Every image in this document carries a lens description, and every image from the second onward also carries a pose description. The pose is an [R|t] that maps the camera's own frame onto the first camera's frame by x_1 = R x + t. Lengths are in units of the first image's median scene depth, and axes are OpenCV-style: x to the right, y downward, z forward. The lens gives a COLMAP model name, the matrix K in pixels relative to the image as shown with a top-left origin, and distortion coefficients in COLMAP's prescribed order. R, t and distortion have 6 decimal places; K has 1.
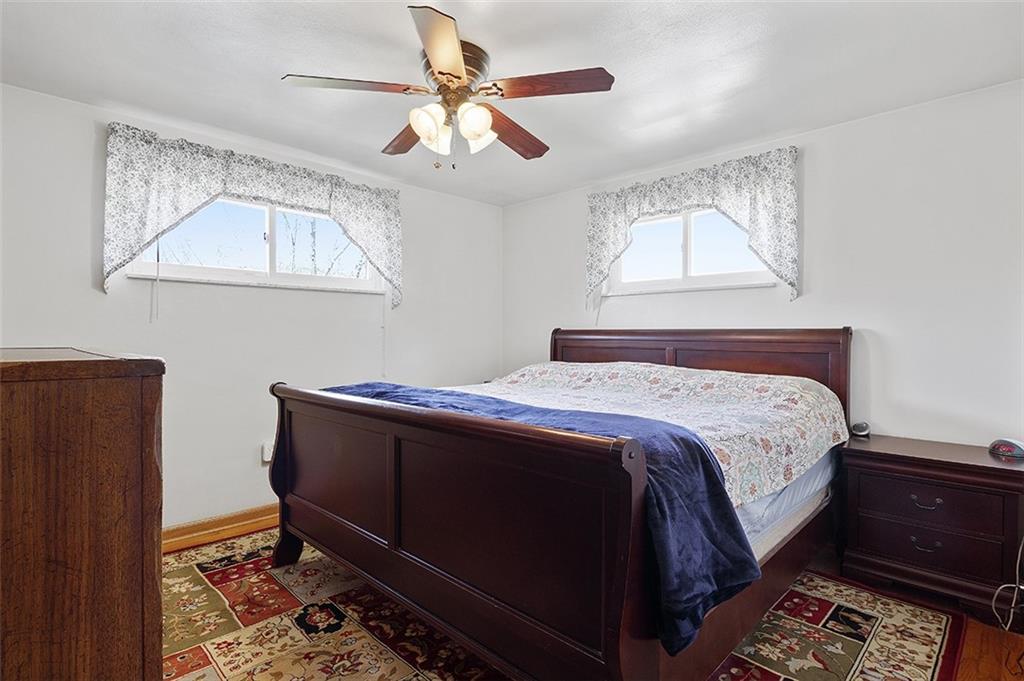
lens RADIAL K [[512.8, 0, 537.7], [0, 512.8, 339.2], [0, 0, 1]] dist [-0.000322, 0.000103]
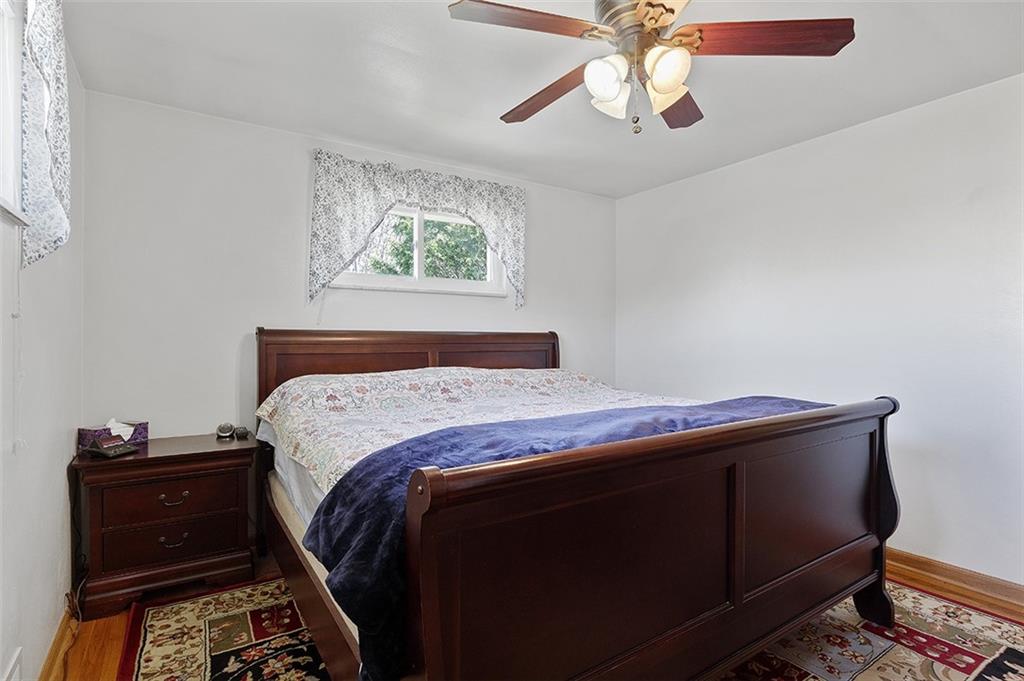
lens RADIAL K [[522.2, 0, 511.1], [0, 522.2, 329.1], [0, 0, 1]] dist [-0.002952, 0.000314]
pose [[0.226922, 0.012806, 0.973829, -0.681171], [0.005803, 0.999878, -0.014501, -0.008853], [-0.973896, 0.008942, 0.226820, 0.659287]]
